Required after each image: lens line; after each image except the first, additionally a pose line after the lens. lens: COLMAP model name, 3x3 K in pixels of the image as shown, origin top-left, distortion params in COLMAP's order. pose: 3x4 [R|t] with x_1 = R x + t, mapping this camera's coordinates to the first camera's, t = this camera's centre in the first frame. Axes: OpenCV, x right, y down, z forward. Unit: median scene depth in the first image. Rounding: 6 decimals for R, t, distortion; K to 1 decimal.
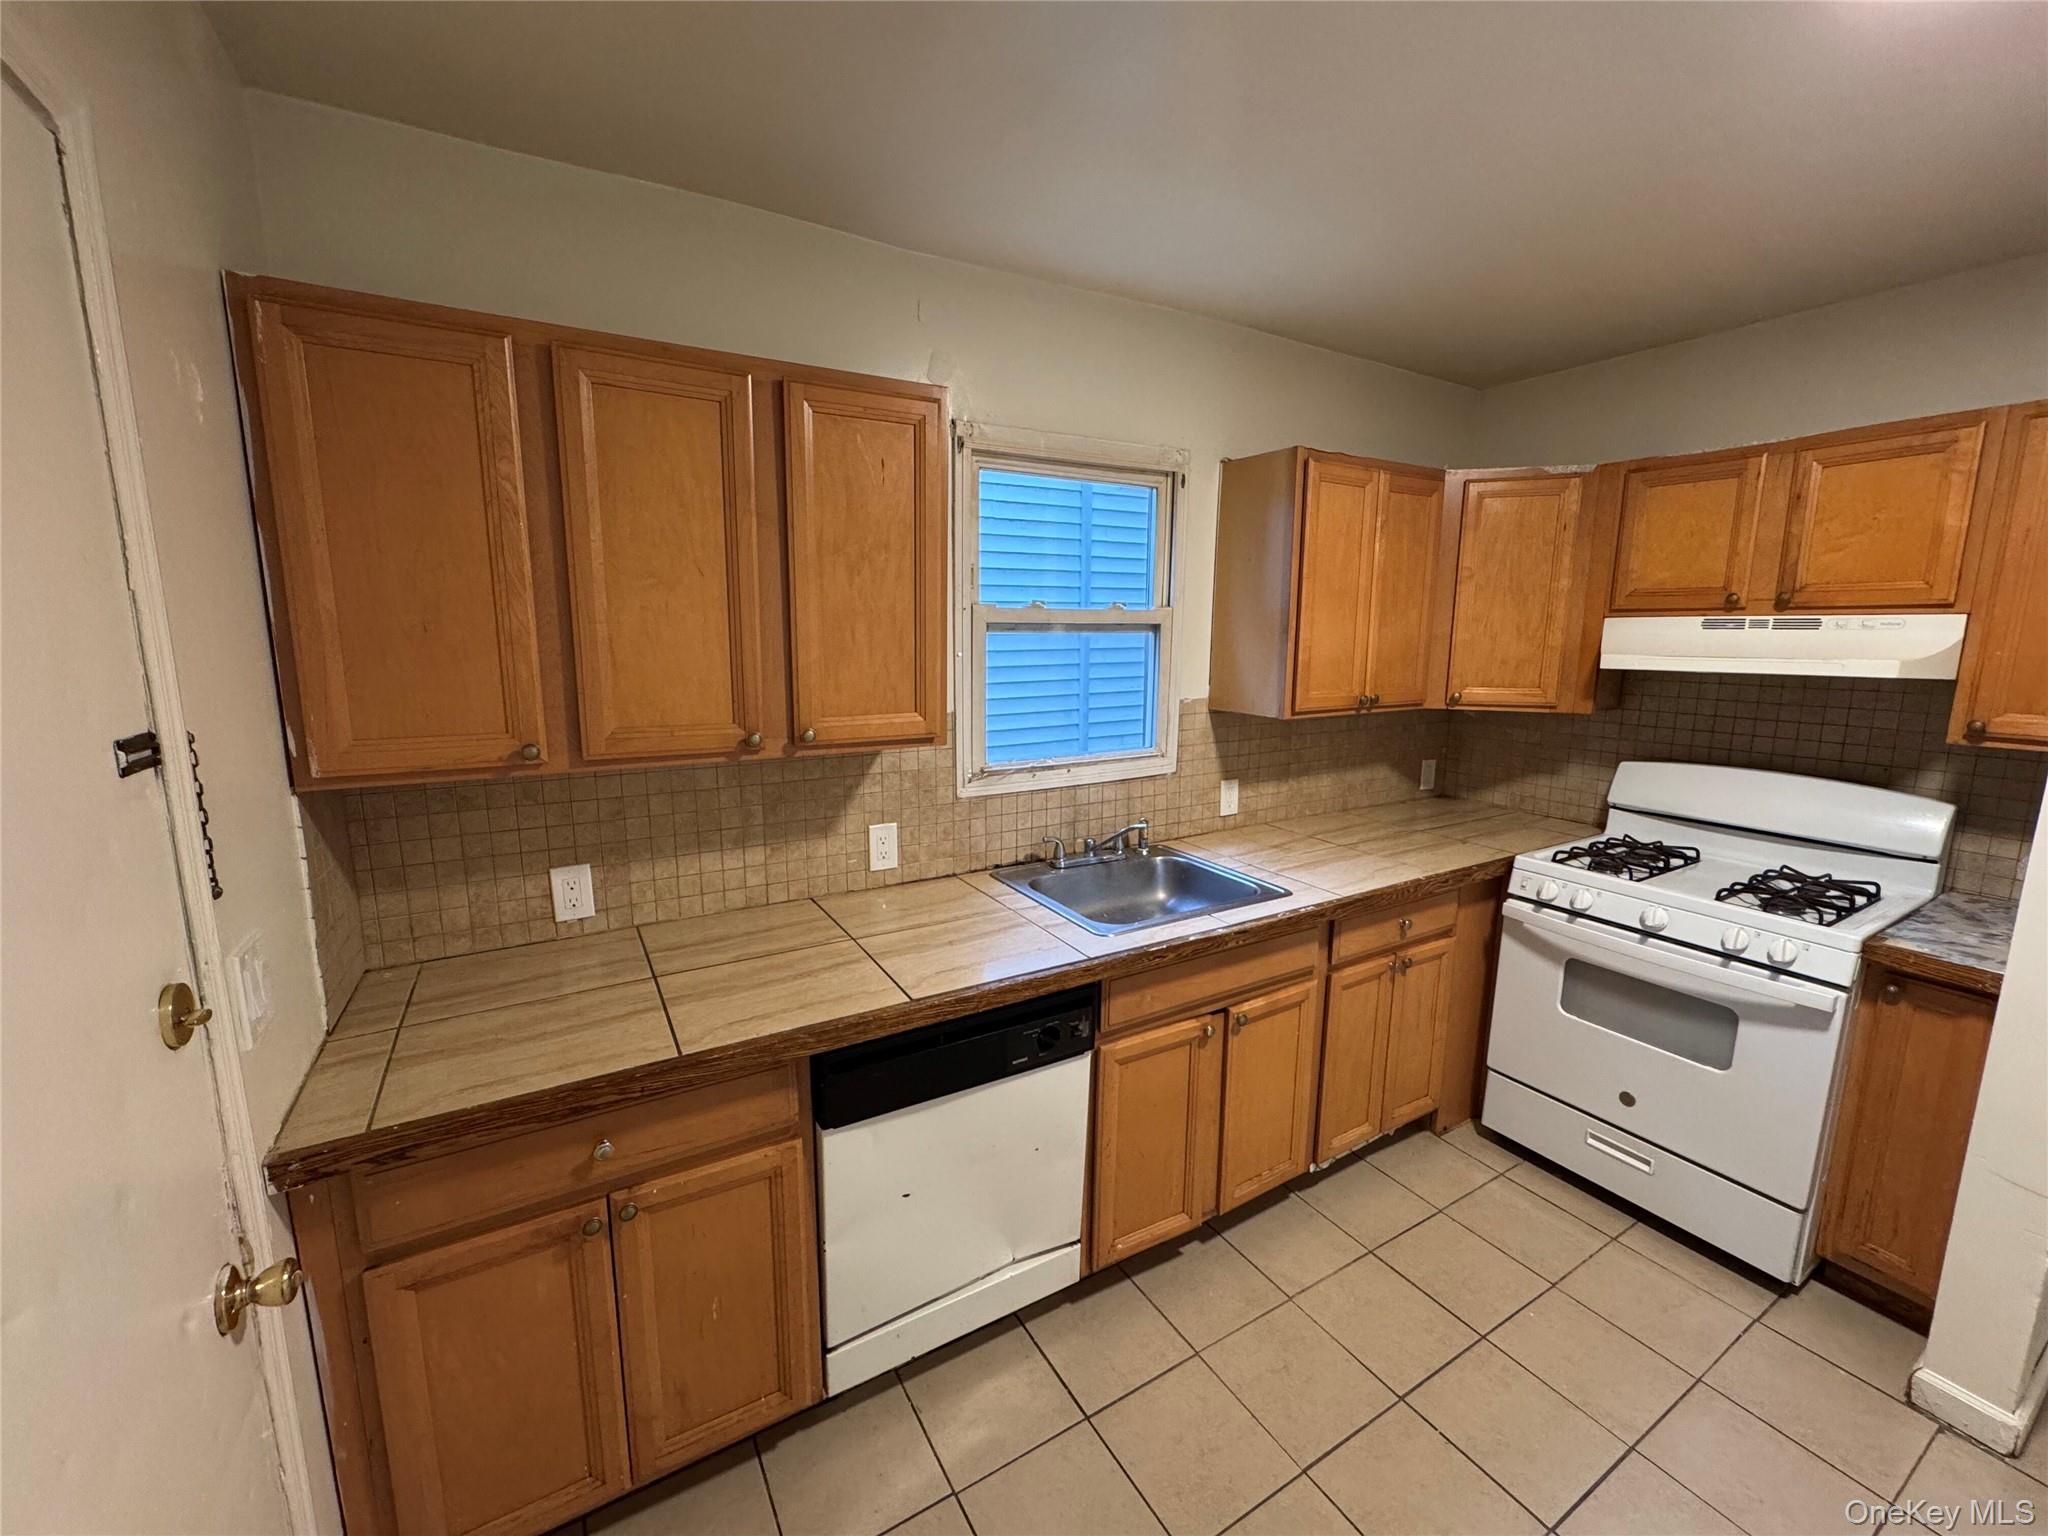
lens RADIAL K [[820.5, 0, 1024.0], [0, 820.5, 768.0], [0, 0, 1]] dist [-0.000364, 0.000095]
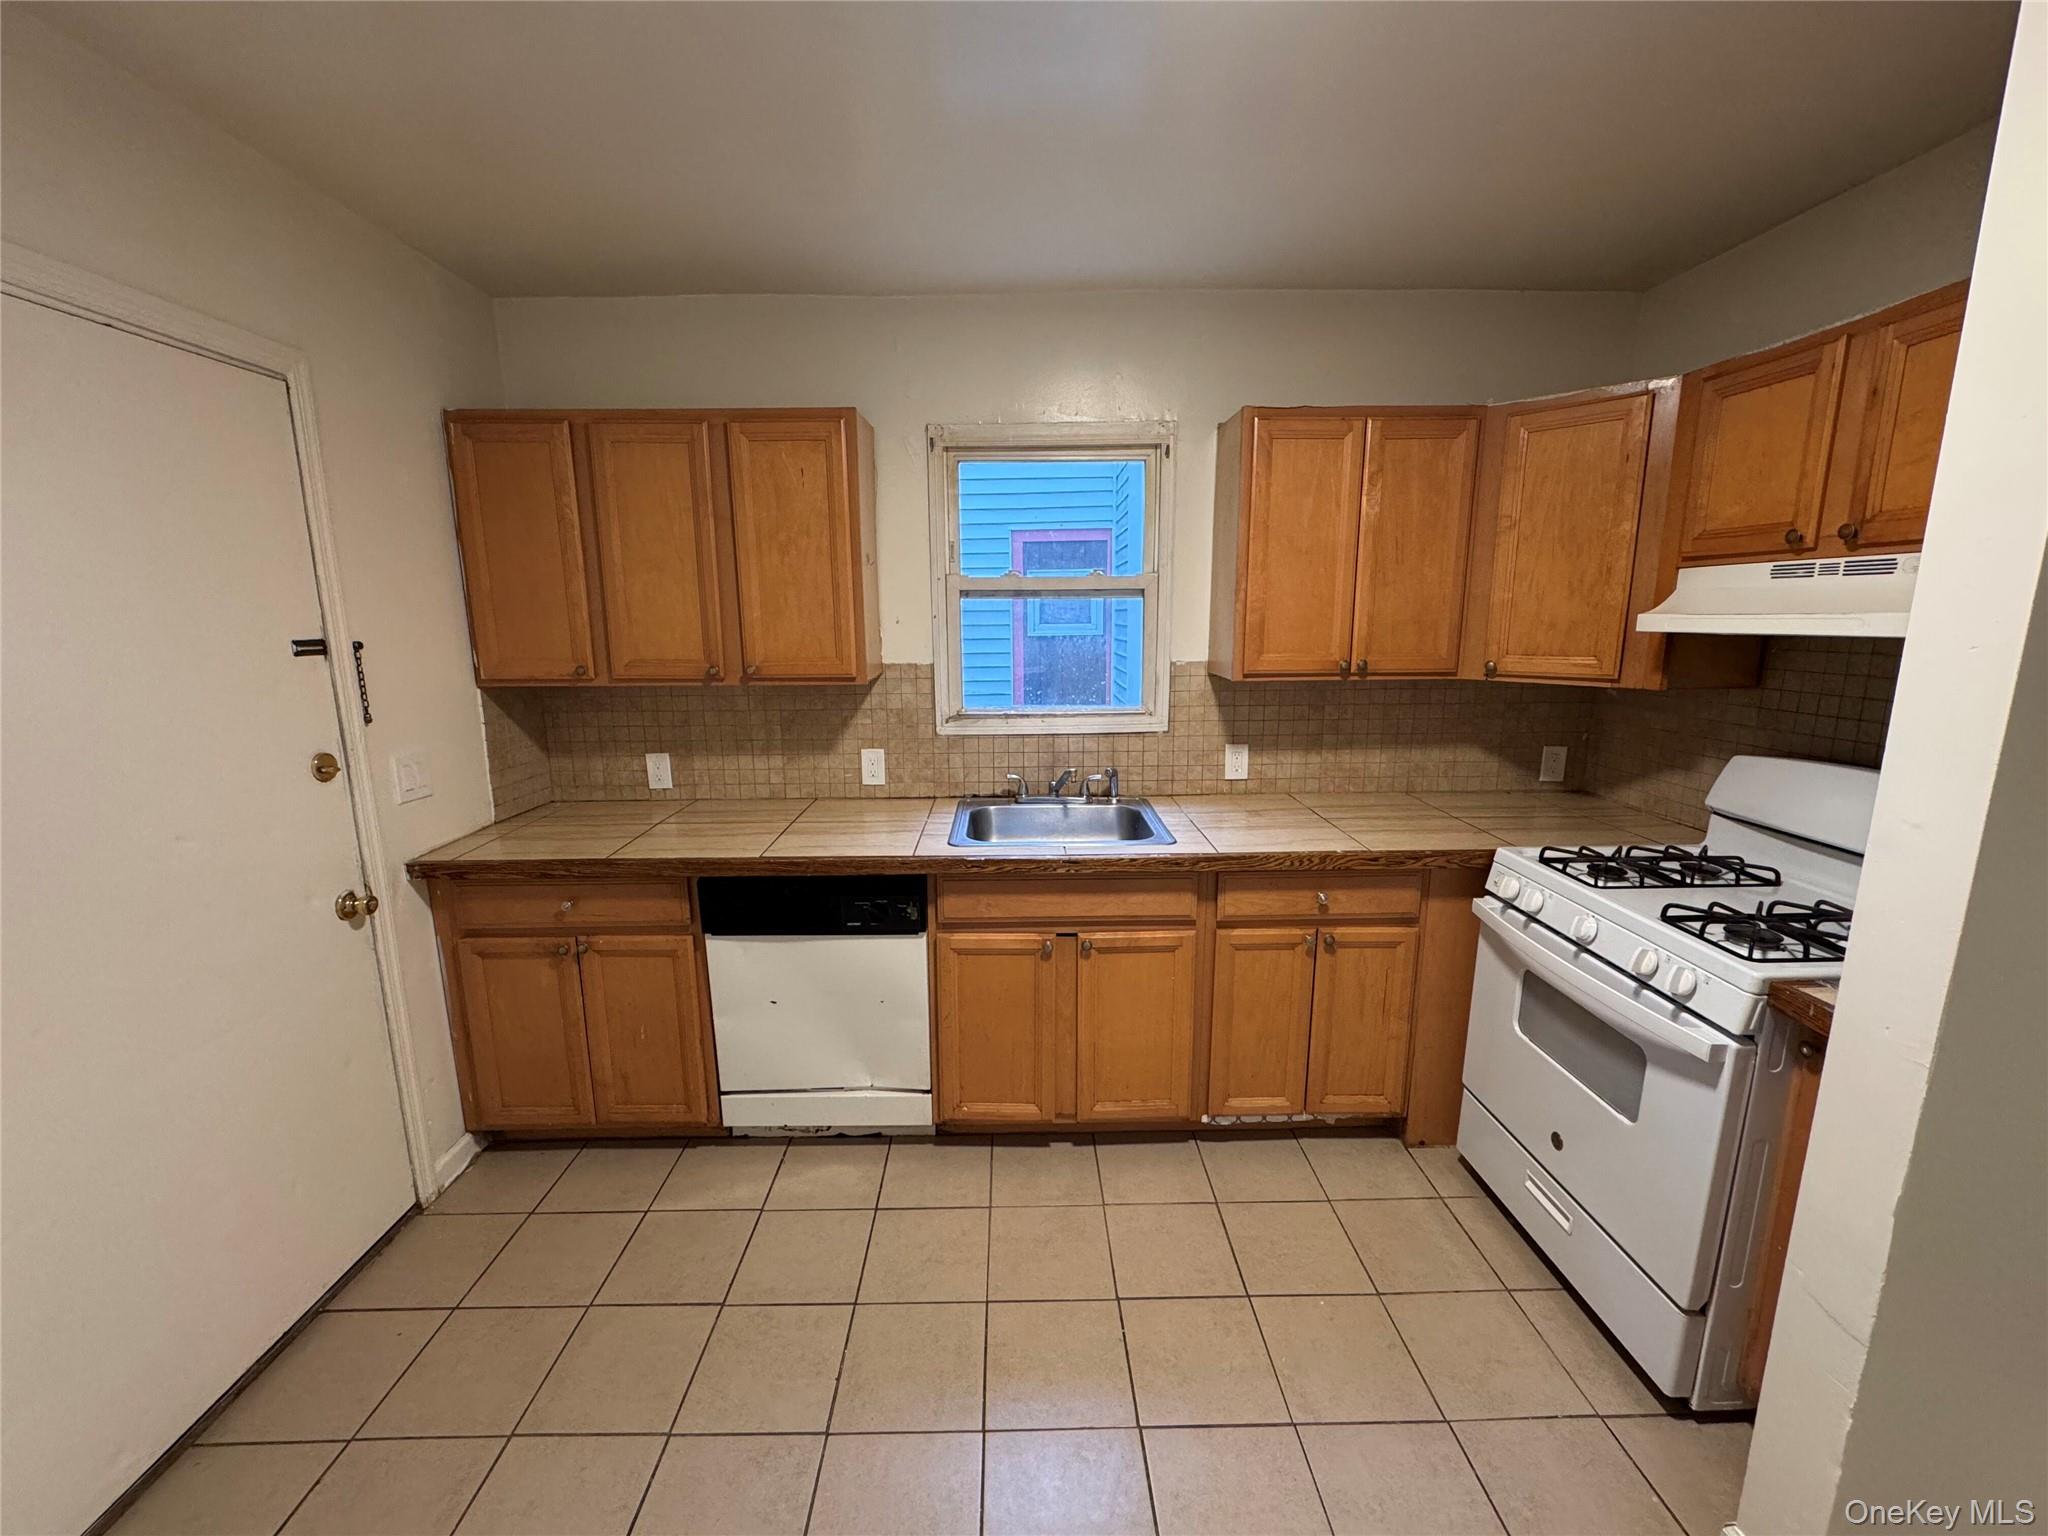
lens RADIAL K [[820.5, 0, 1024.0], [0, 820.5, 768.0], [0, 0, 1]] dist [-0.000364, 0.000095]
pose [[0.869194, 0.083672, -0.487341, 0.666132], [-0.073896, 0.996492, 0.039291, 0.029918], [0.488919, 0.001861, 0.872327, -0.005322]]
